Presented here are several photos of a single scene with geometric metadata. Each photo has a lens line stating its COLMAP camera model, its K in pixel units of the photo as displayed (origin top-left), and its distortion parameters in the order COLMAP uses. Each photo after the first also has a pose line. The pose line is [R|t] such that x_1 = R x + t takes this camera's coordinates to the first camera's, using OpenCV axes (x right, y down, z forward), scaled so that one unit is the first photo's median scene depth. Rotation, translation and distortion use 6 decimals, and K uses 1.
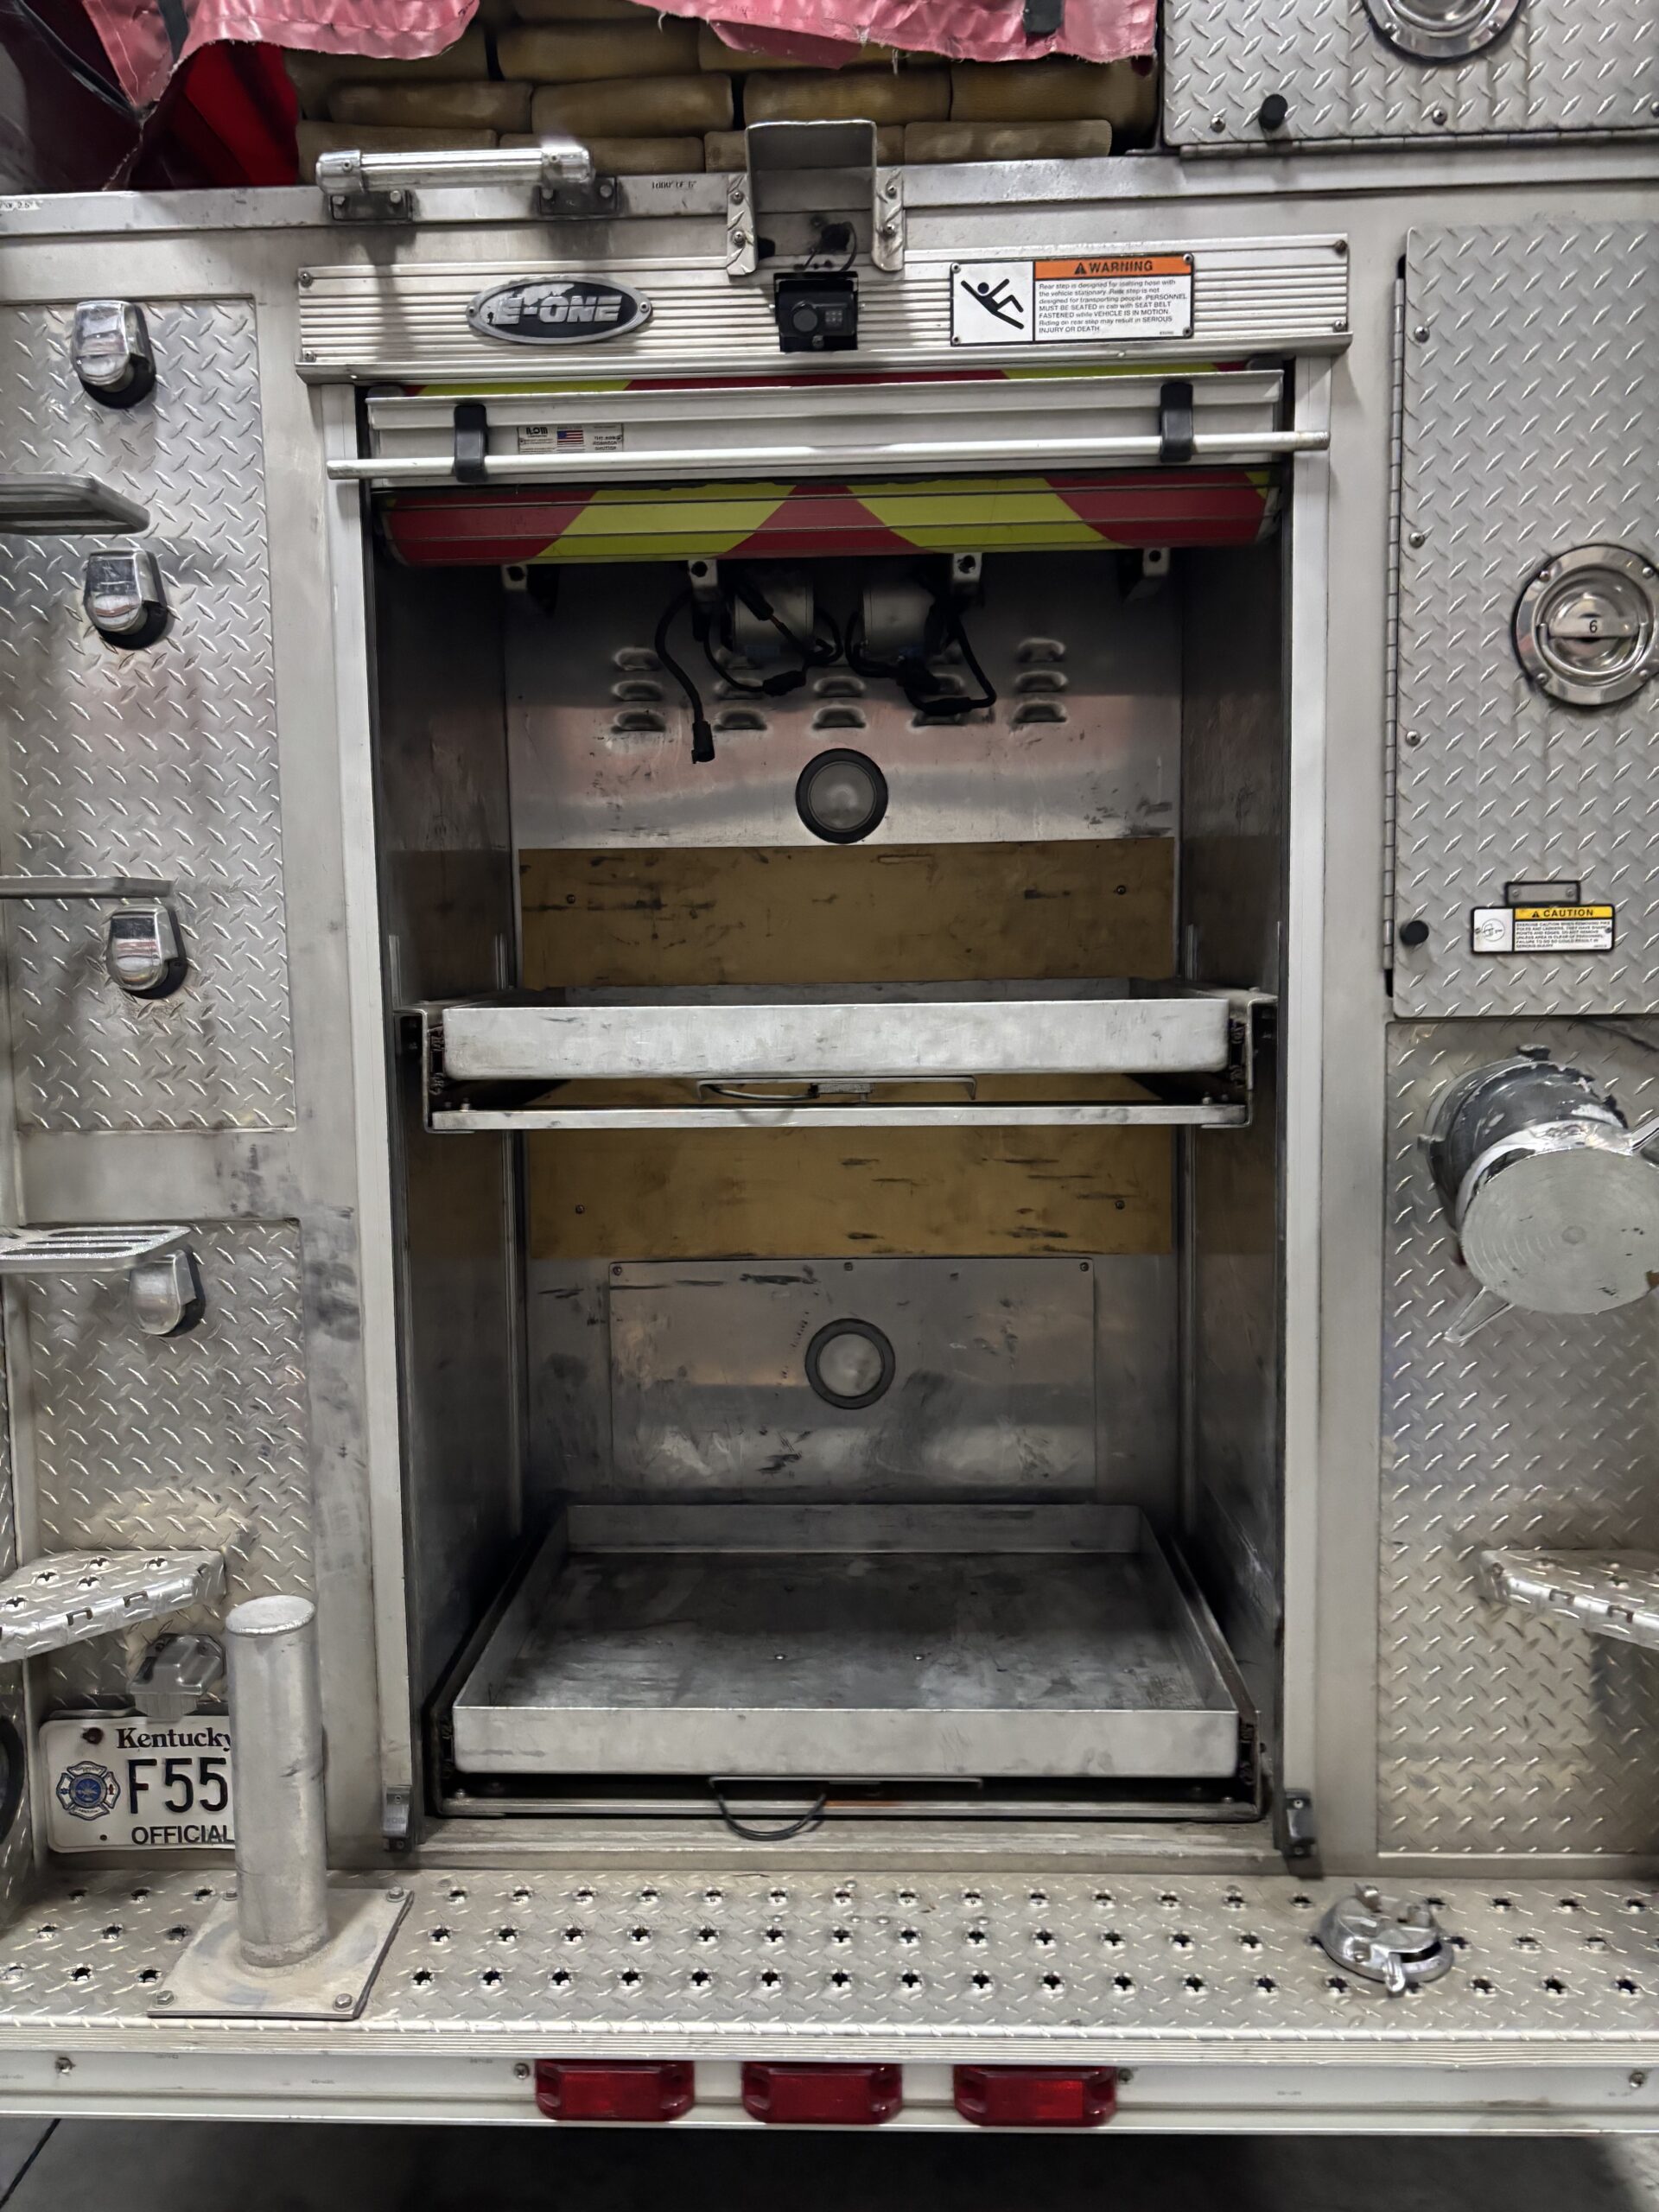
lens RADIAL K [[1634.9, 0, 821.2], [0, 1634.9, 1083.7], [0, 0, 1]] dist [0.071198, -0.102202]
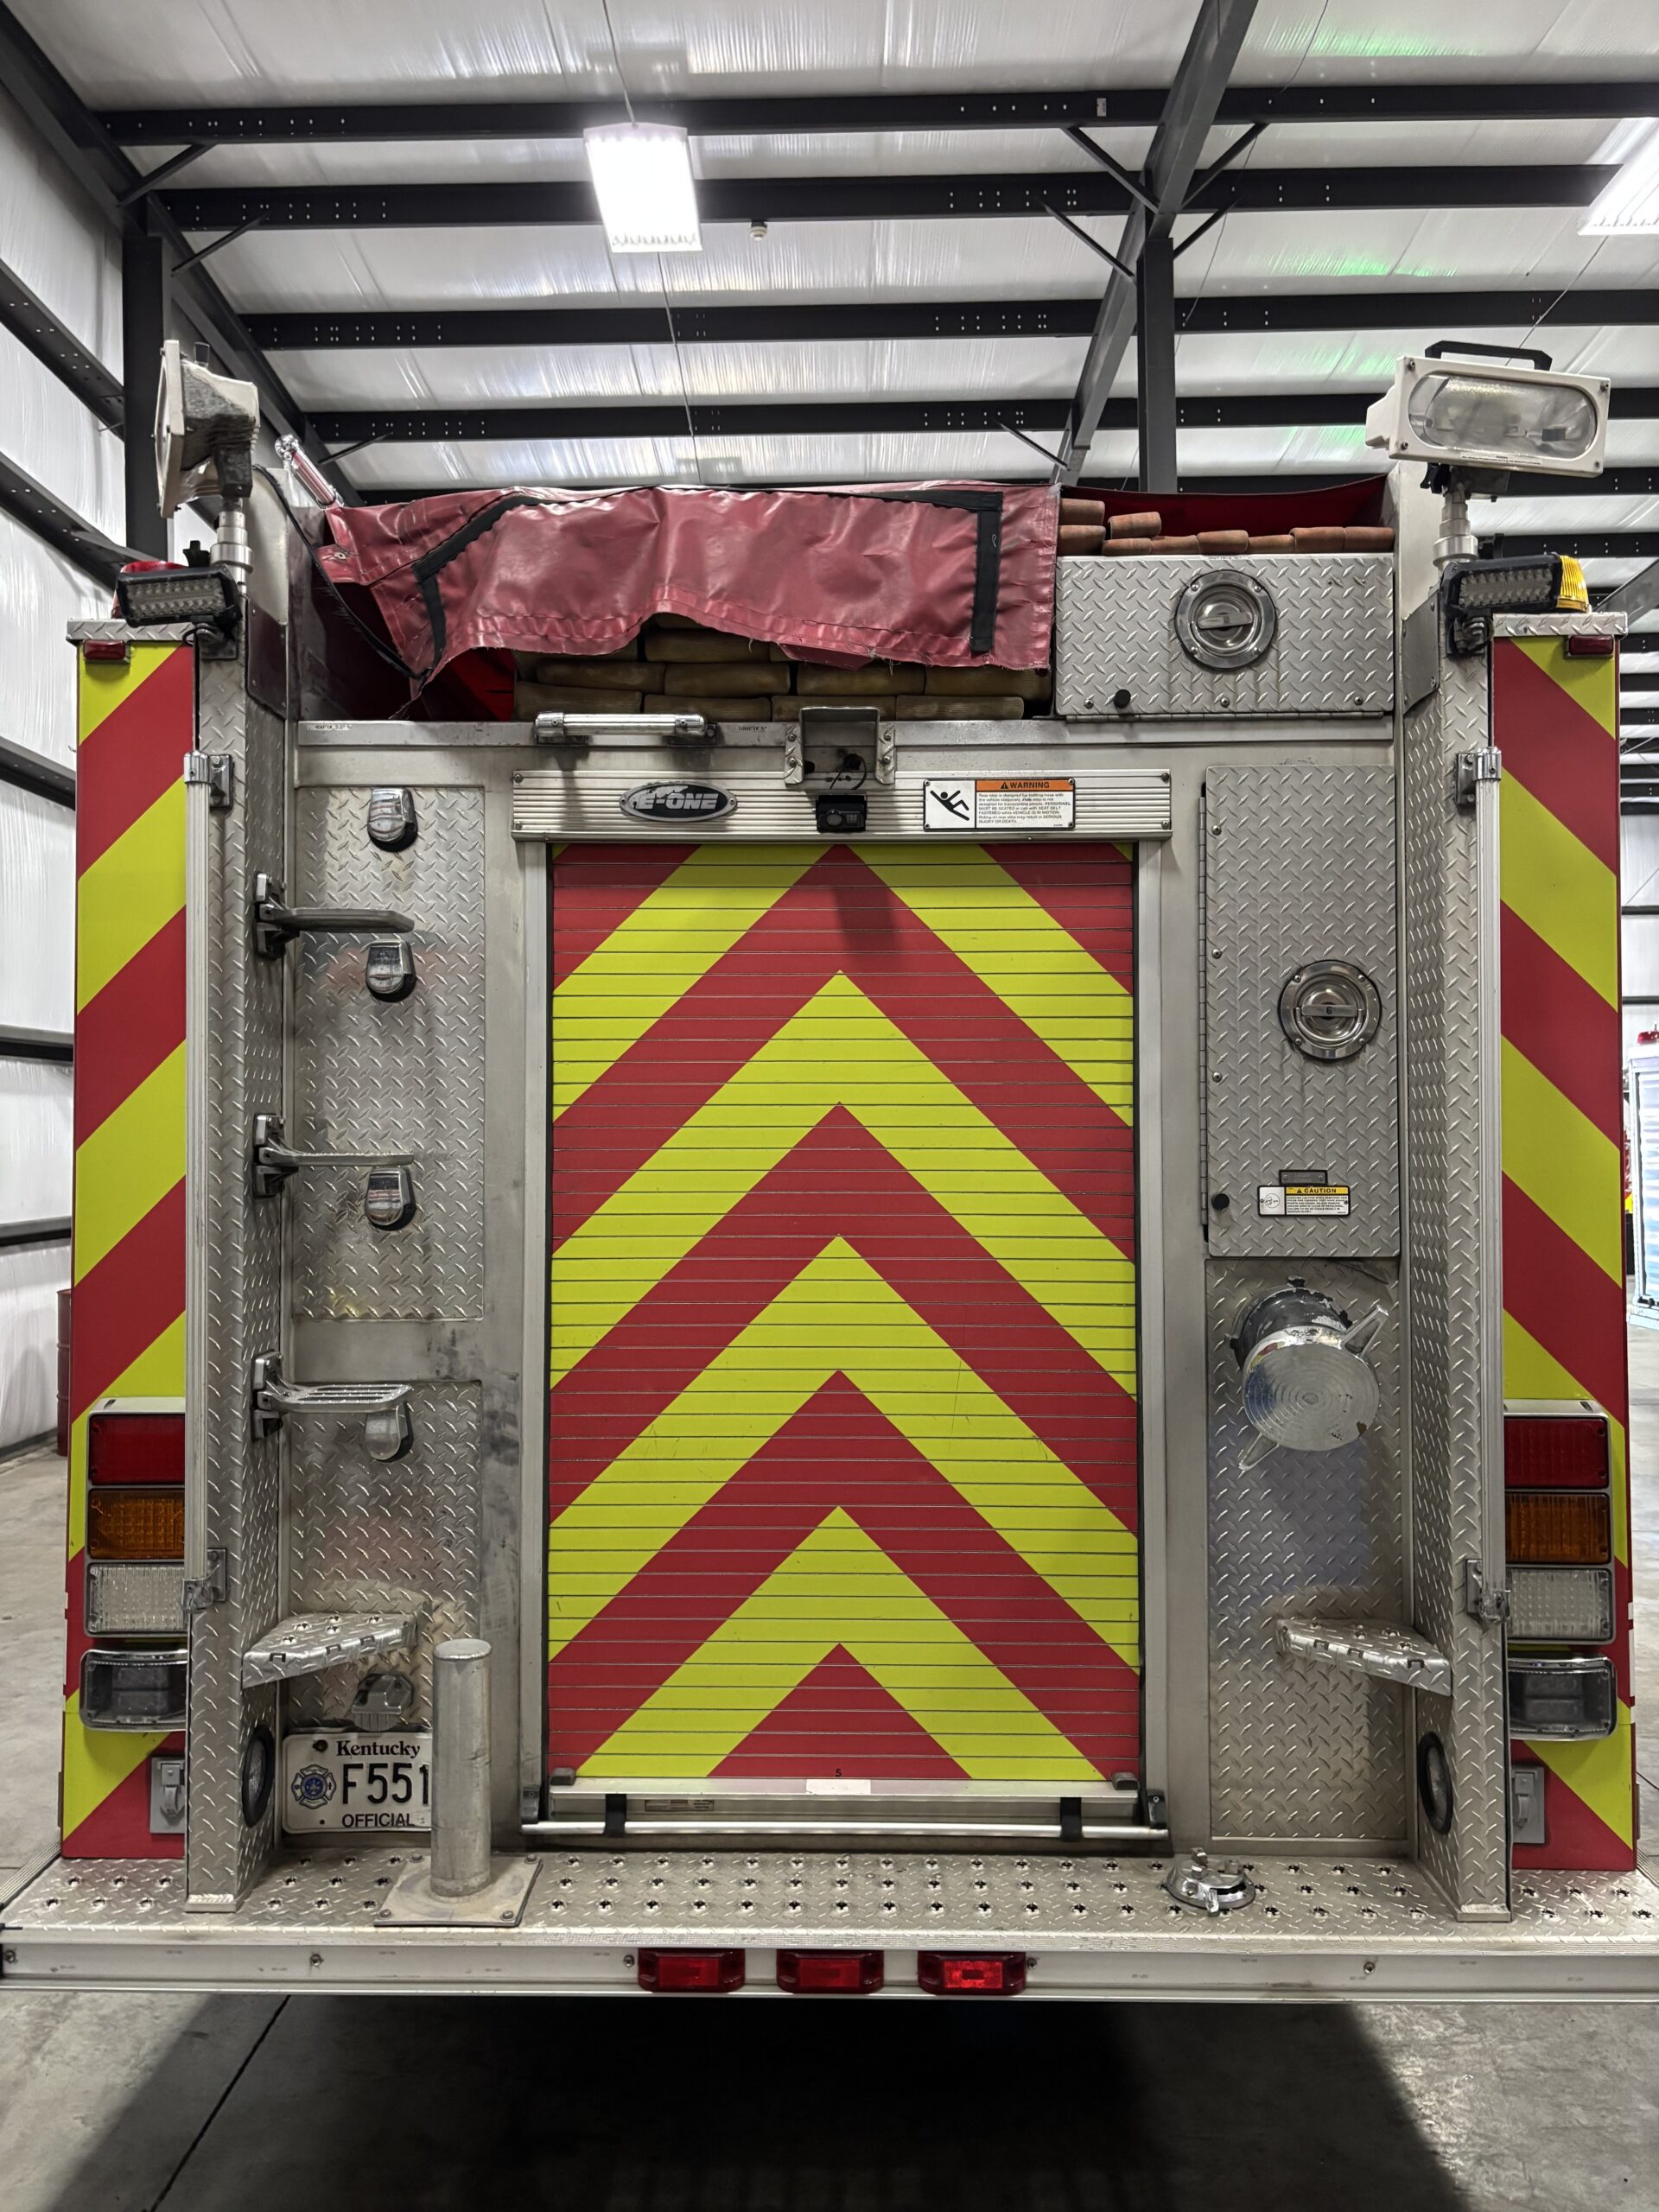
lens RADIAL K [[1634.9, 0, 821.2], [0, 1634.9, 1083.7], [0, 0, 1]] dist [0.071198, -0.102202]
pose [[0.999696, 0.017193, 0.017660, -0.044419], [-0.014926, 0.992495, -0.121371, -0.008830], [-0.019614, 0.121070, 0.992450, -0.538489]]
